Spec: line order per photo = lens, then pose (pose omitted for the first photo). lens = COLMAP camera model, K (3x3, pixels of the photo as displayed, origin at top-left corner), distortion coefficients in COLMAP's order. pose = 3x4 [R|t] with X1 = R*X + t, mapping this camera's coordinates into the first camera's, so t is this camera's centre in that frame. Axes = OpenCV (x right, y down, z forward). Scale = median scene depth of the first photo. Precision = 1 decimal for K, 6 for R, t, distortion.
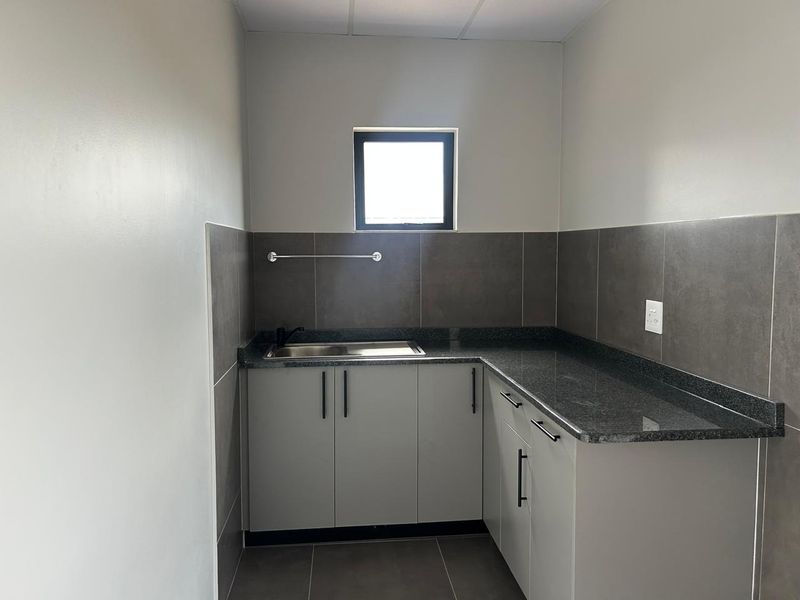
lens RADIAL K [[604.4, 0, 405.1], [0, 604.4, 293.2], [0, 0, 1]] dist [0.056162, -0.072463]
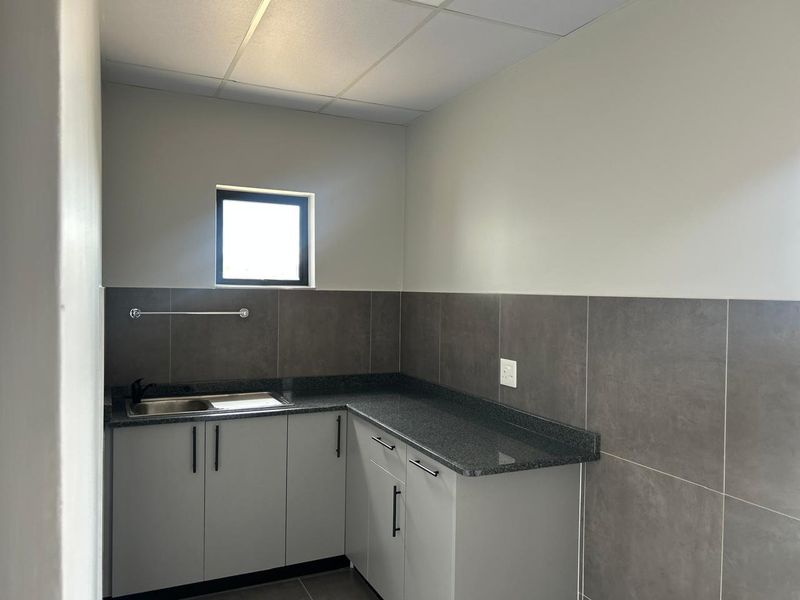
lens RADIAL K [[601.6, 0, 406.1], [0, 601.6, 305.9], [0, 0, 1]] dist [0.057342, -0.082096]
pose [[0.940540, 0.014092, 0.339390, -0.147223], [-0.000610, 0.999208, -0.039796, -0.032882], [-0.339682, 0.037223, 0.939803, -0.082197]]
